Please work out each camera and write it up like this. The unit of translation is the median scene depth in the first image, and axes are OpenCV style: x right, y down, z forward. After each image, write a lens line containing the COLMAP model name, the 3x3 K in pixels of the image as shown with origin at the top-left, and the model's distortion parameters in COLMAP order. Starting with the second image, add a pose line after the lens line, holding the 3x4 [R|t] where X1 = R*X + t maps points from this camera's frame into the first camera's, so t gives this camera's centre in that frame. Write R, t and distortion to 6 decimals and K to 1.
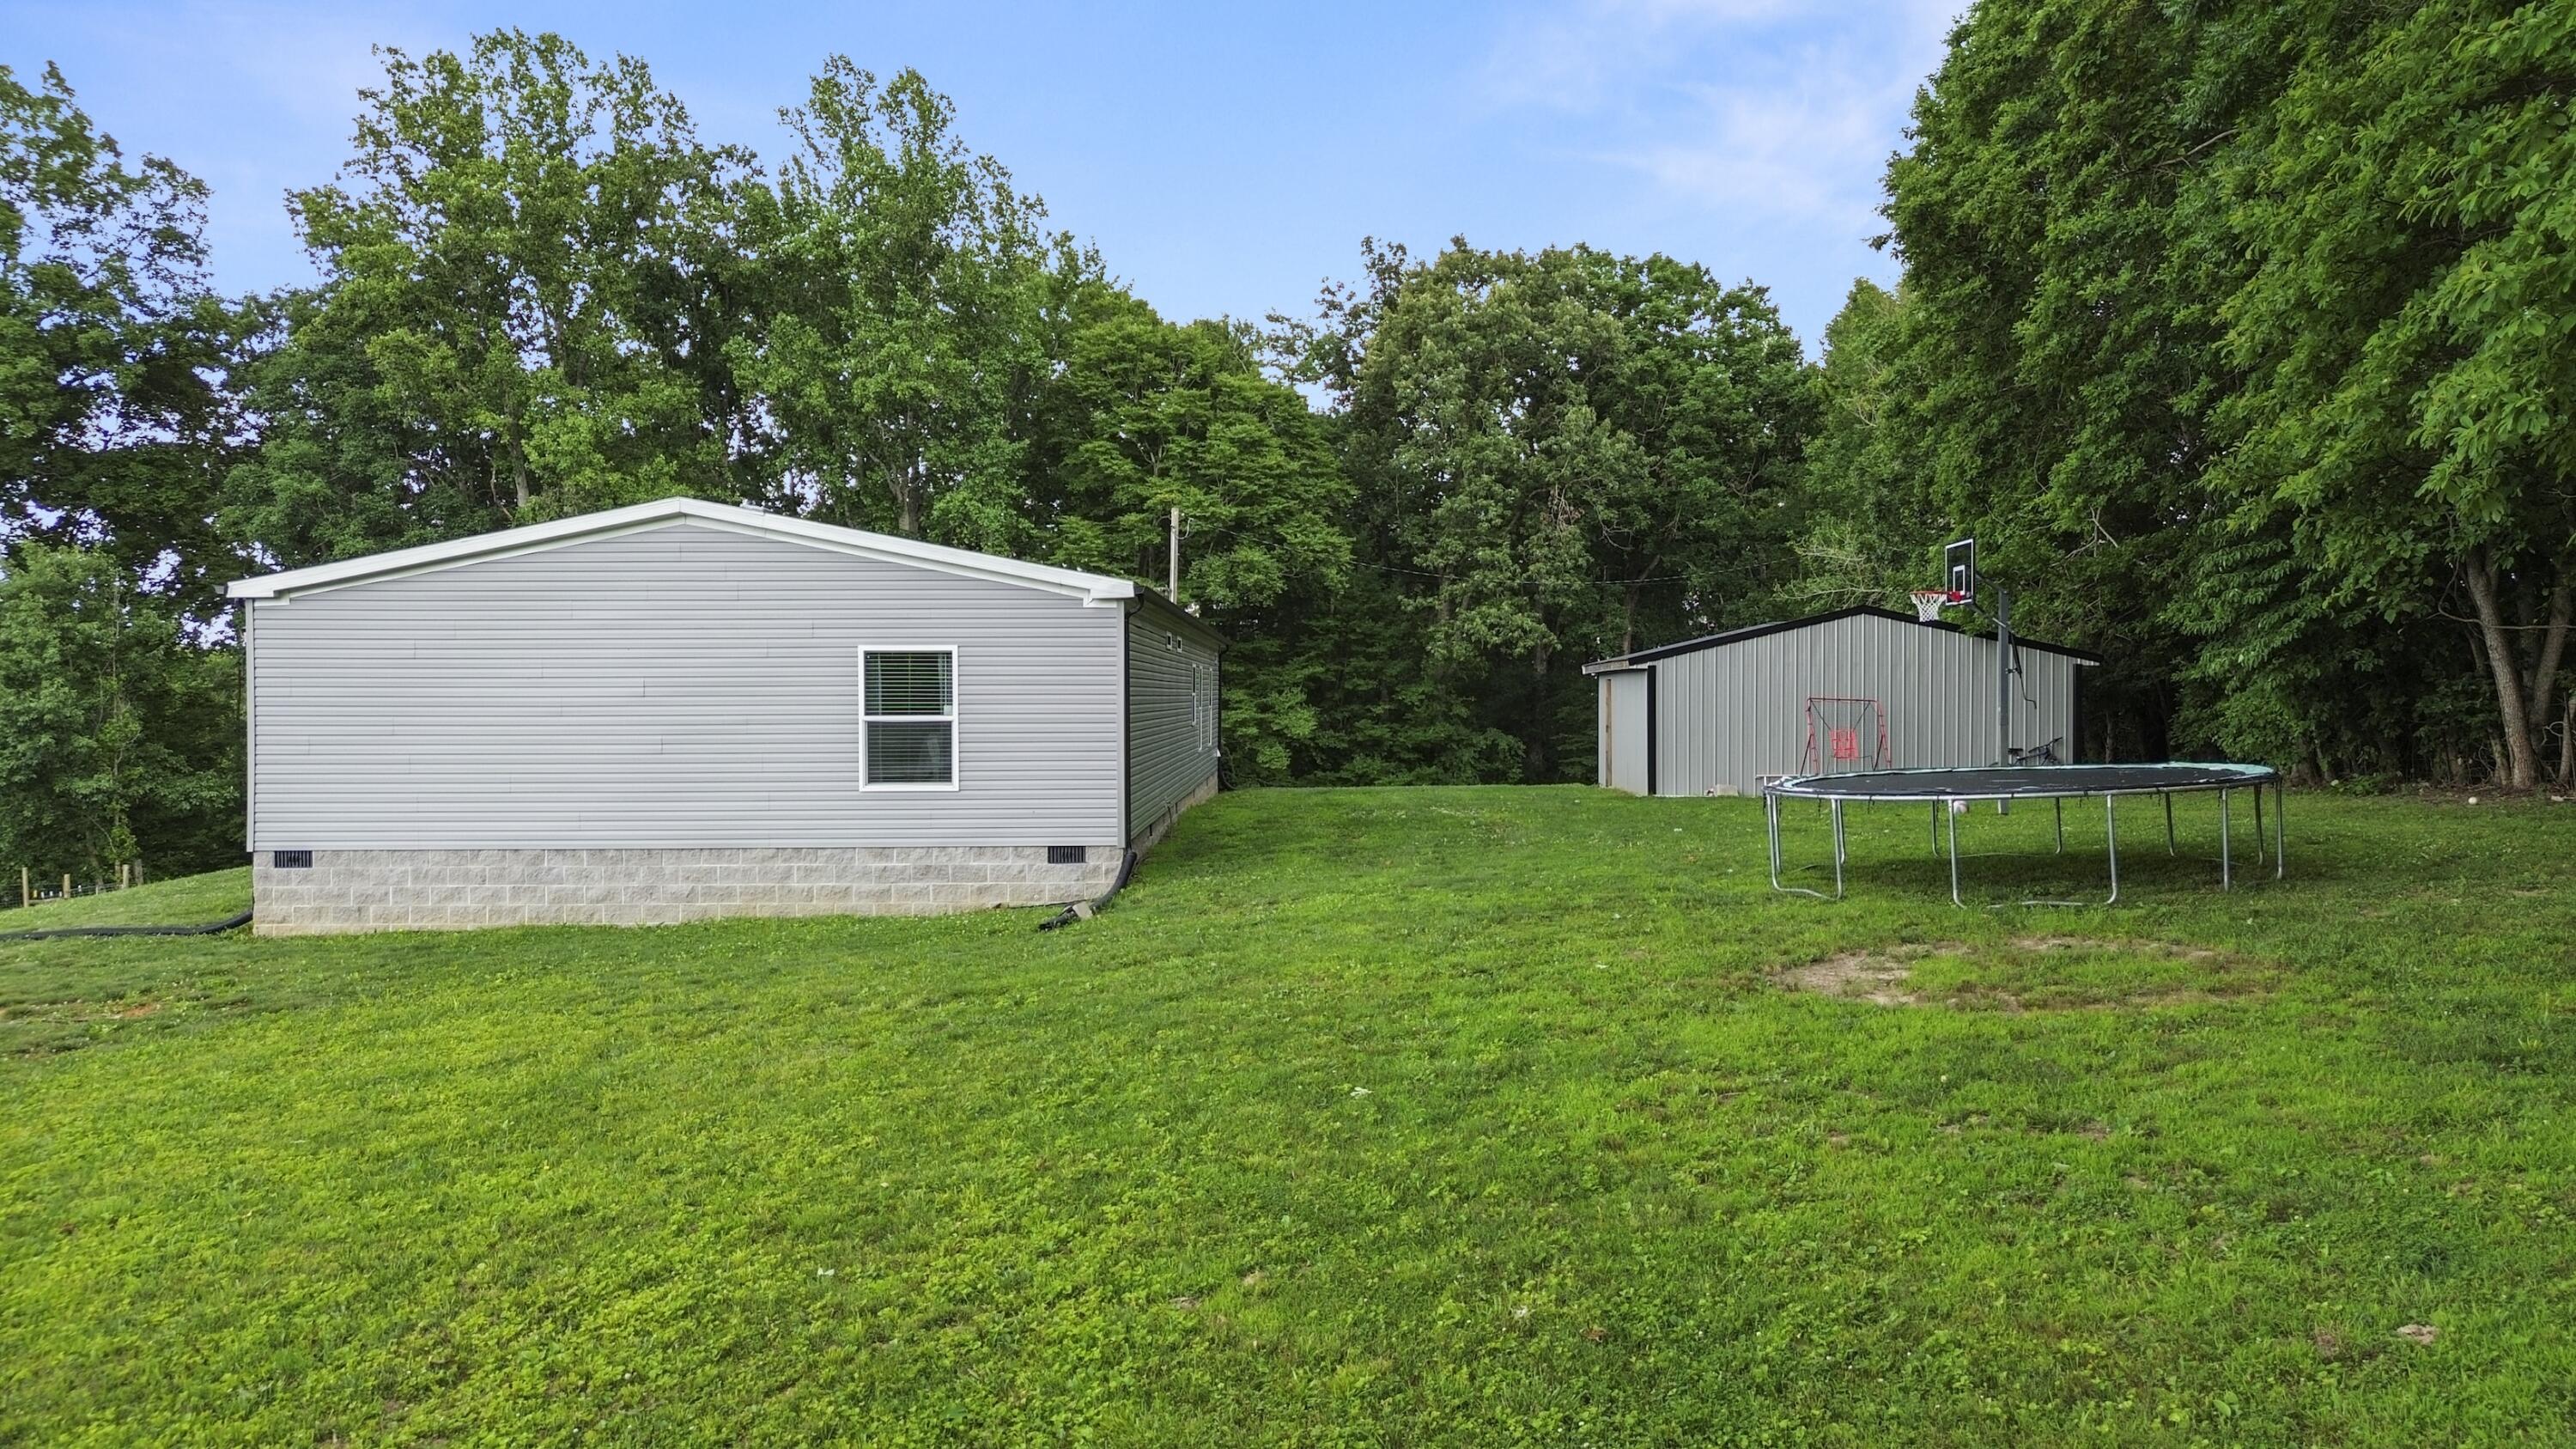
lens RADIAL K [[1873.1, 0, 1305.9], [0, 1873.1, 714.0], [0, 0, 1]] dist [0.065940, -0.001429]
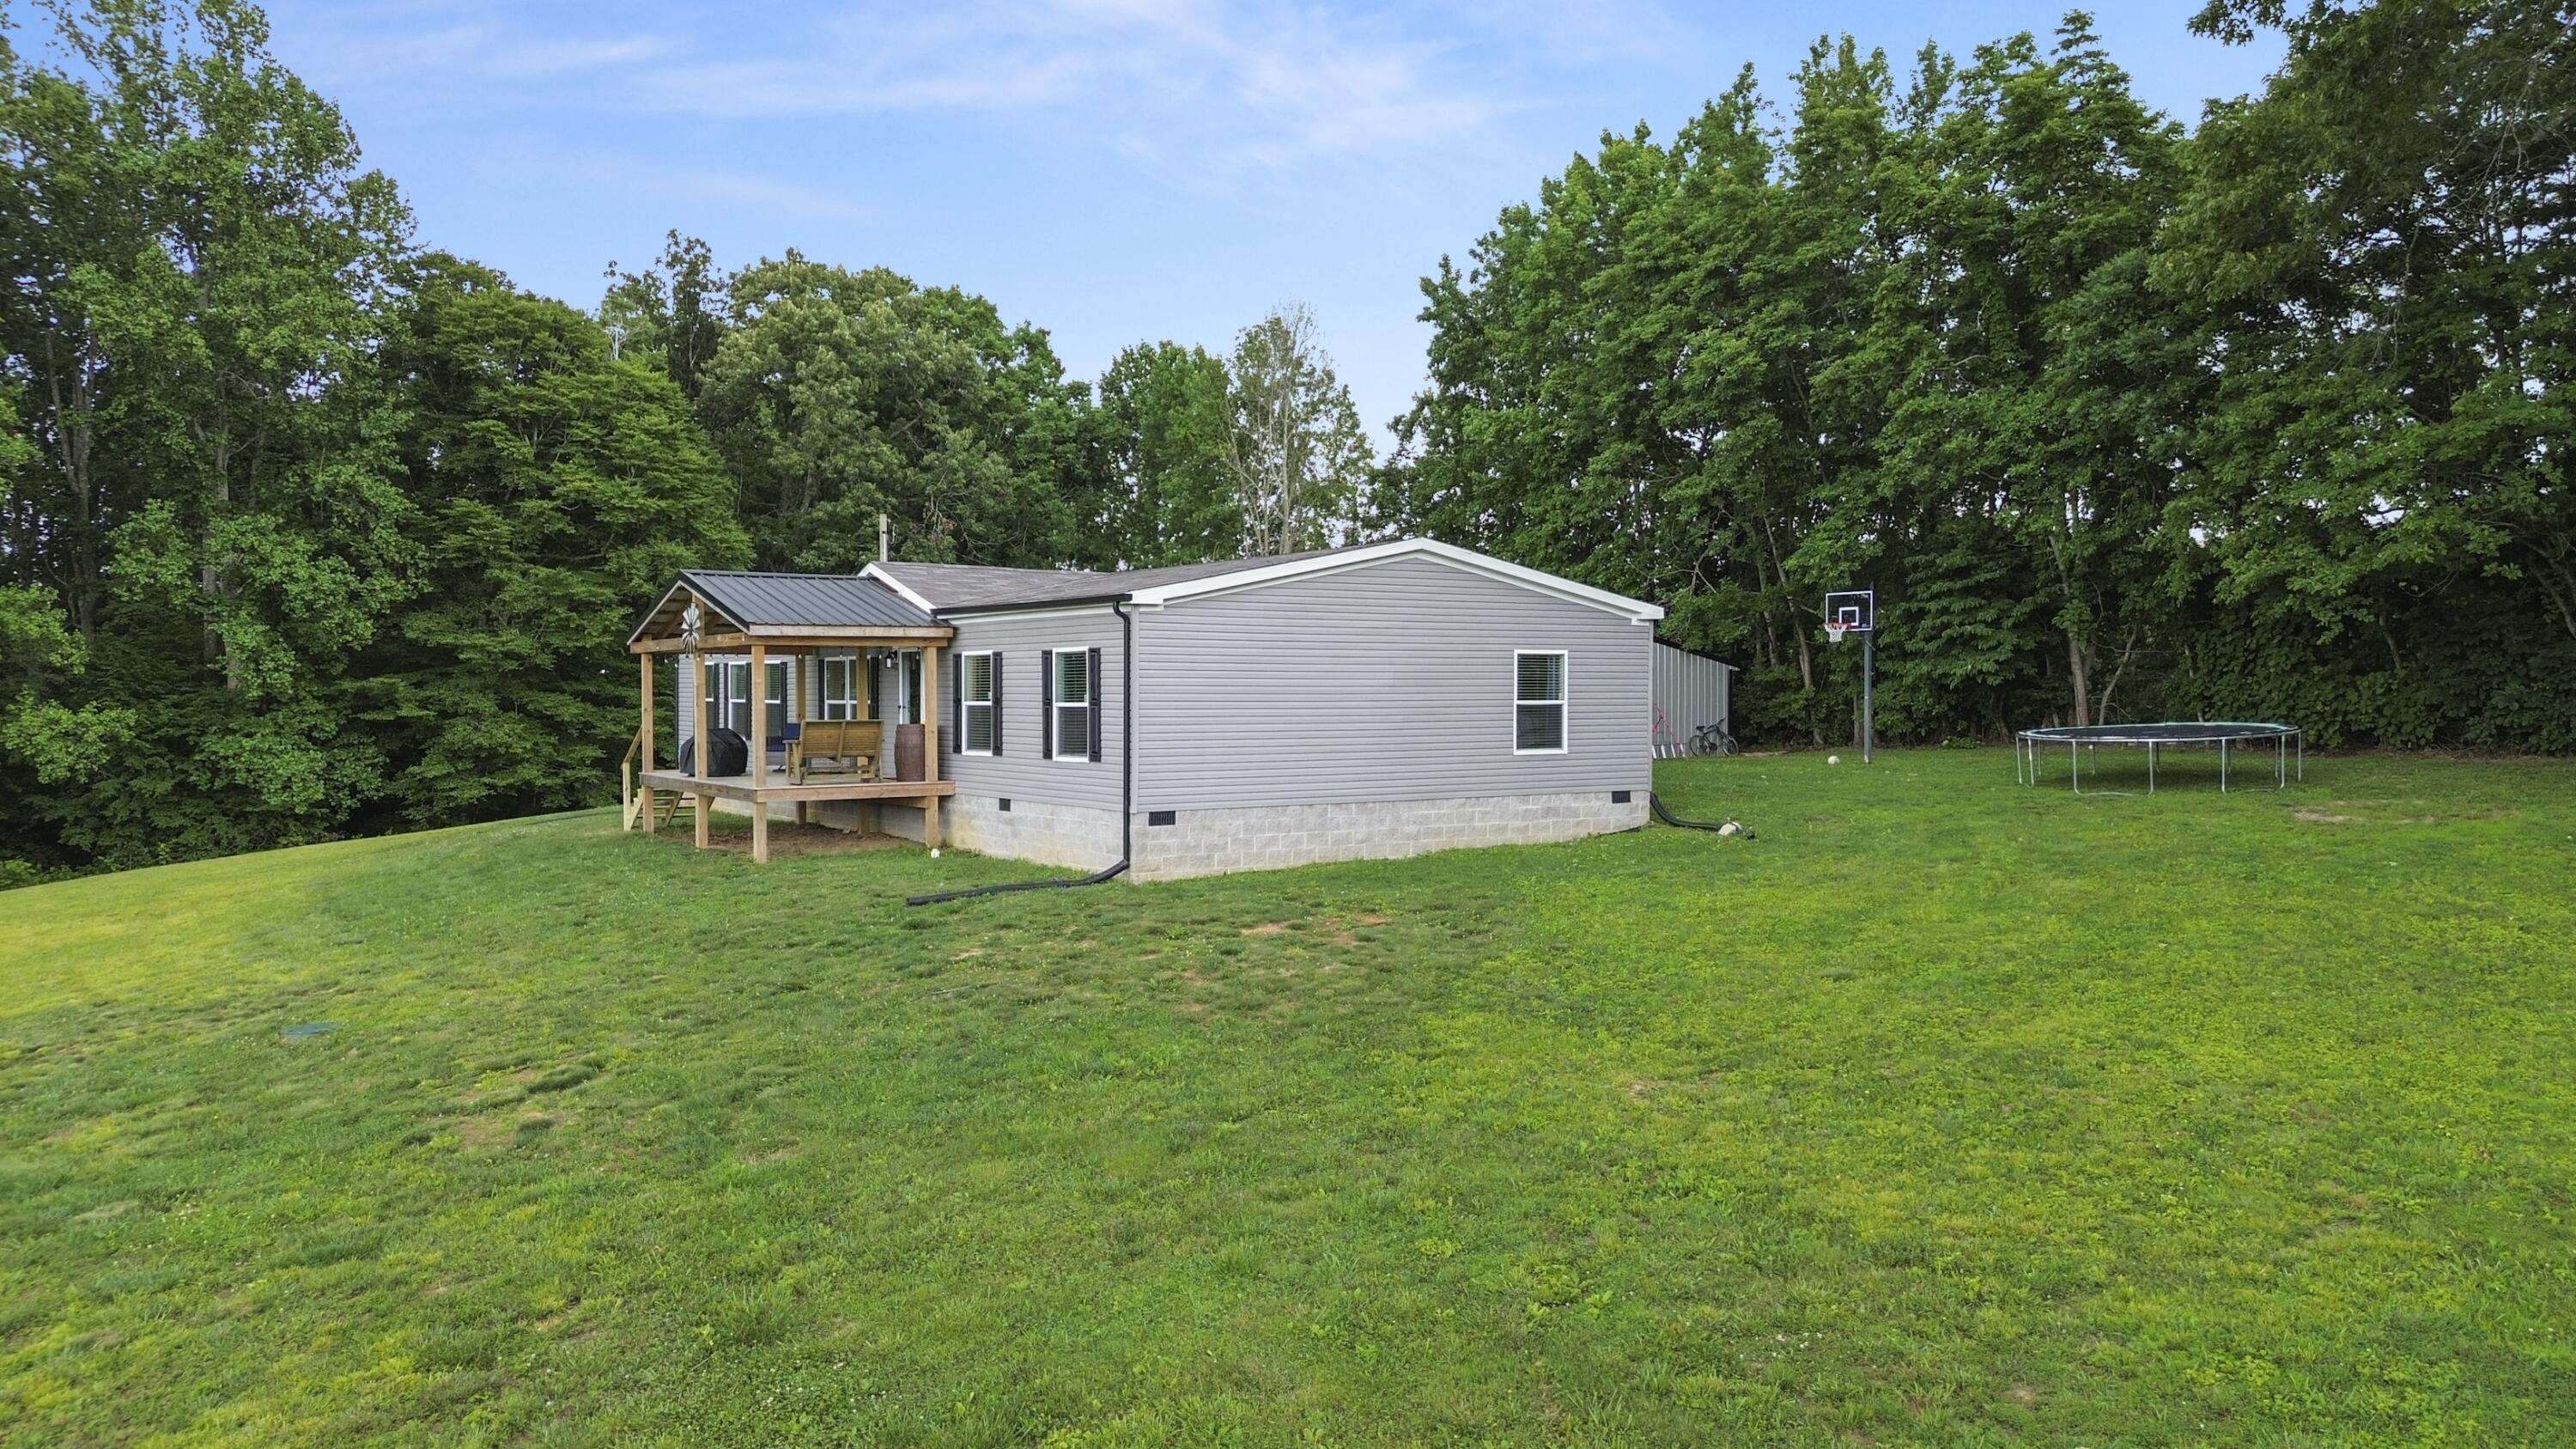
lens RADIAL K [[1873.1, 0, 1305.9], [0, 1873.1, 714.0], [0, 0, 1]] dist [0.065940, -0.001429]
pose [[0.809605, -0.005114, 0.586953, -1.162474], [0.004677, 0.999987, 0.002261, 0.006895], [-0.586956, 0.000914, 0.809618, -0.028856]]
